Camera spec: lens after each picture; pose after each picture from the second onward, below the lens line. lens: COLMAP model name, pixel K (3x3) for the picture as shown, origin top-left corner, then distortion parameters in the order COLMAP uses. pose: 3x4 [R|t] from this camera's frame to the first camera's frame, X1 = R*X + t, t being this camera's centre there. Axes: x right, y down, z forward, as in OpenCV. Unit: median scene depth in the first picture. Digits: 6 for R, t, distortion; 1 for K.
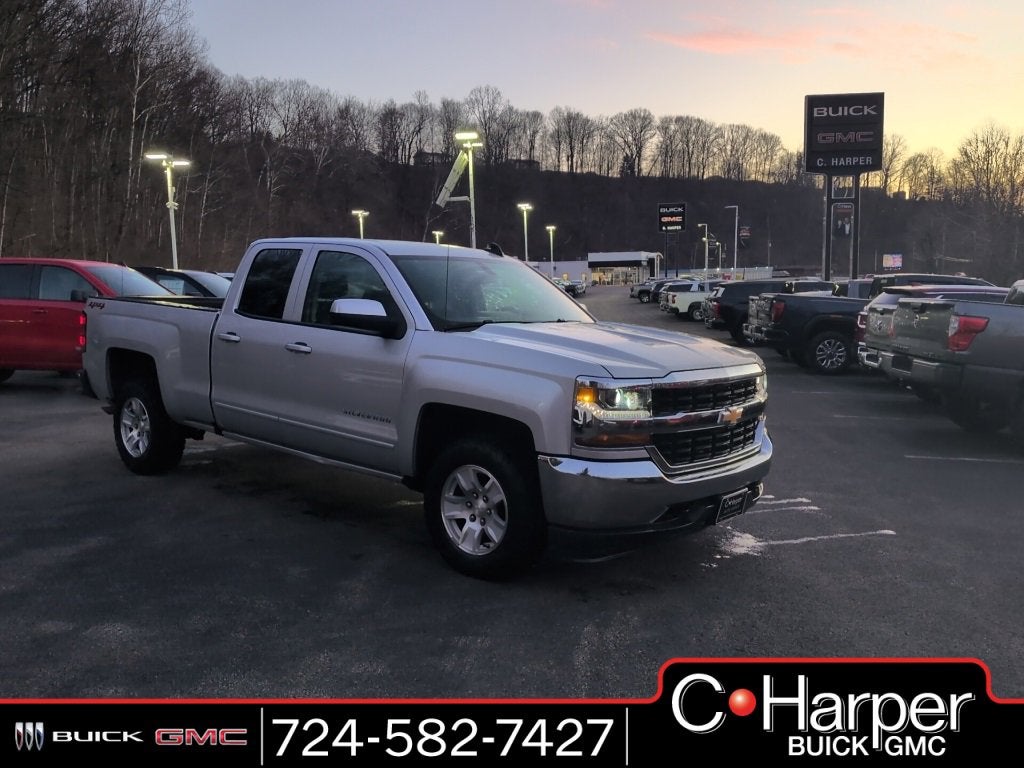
lens RADIAL K [[828.5, 0, 512.0], [0, 828.5, 384.0], [0, 0, 1]] dist [0.077848, -0.144892]
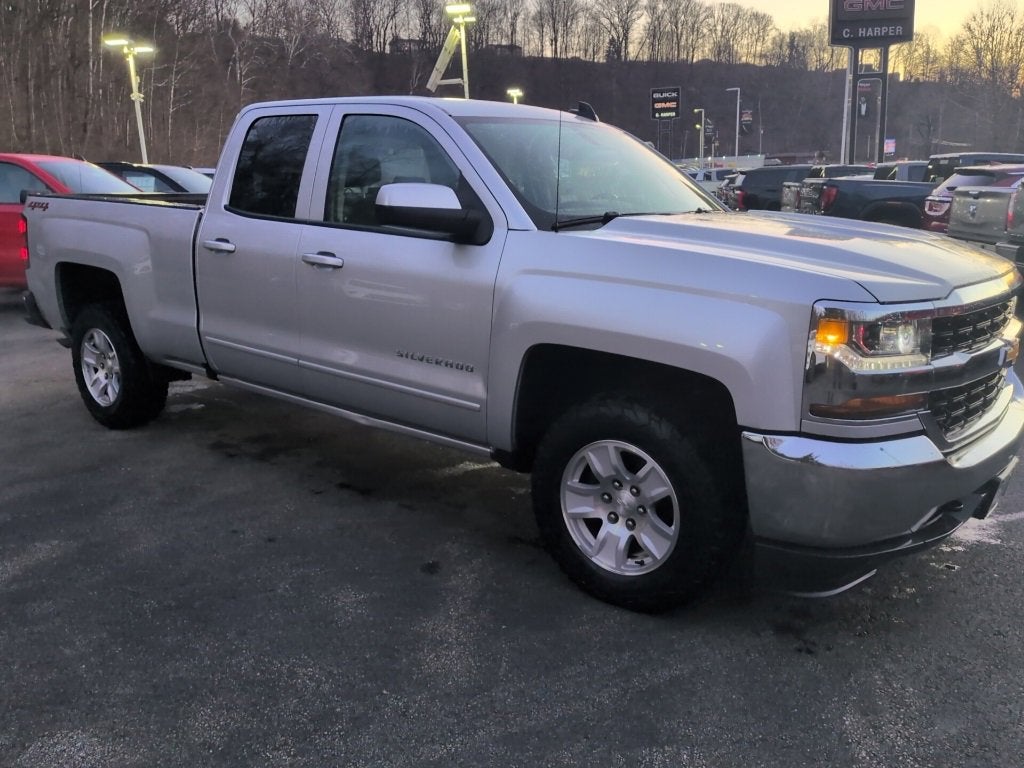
lens RADIAL K [[828.5, 0, 512.0], [0, 828.5, 384.0], [0, 0, 1]] dist [0.077848, -0.144892]
pose [[0.999579, -0.025291, 0.014225, -0.041733], [0.023383, 0.992352, 0.121206, -0.007888], [-0.017182, -0.120822, 0.992525, 0.112164]]
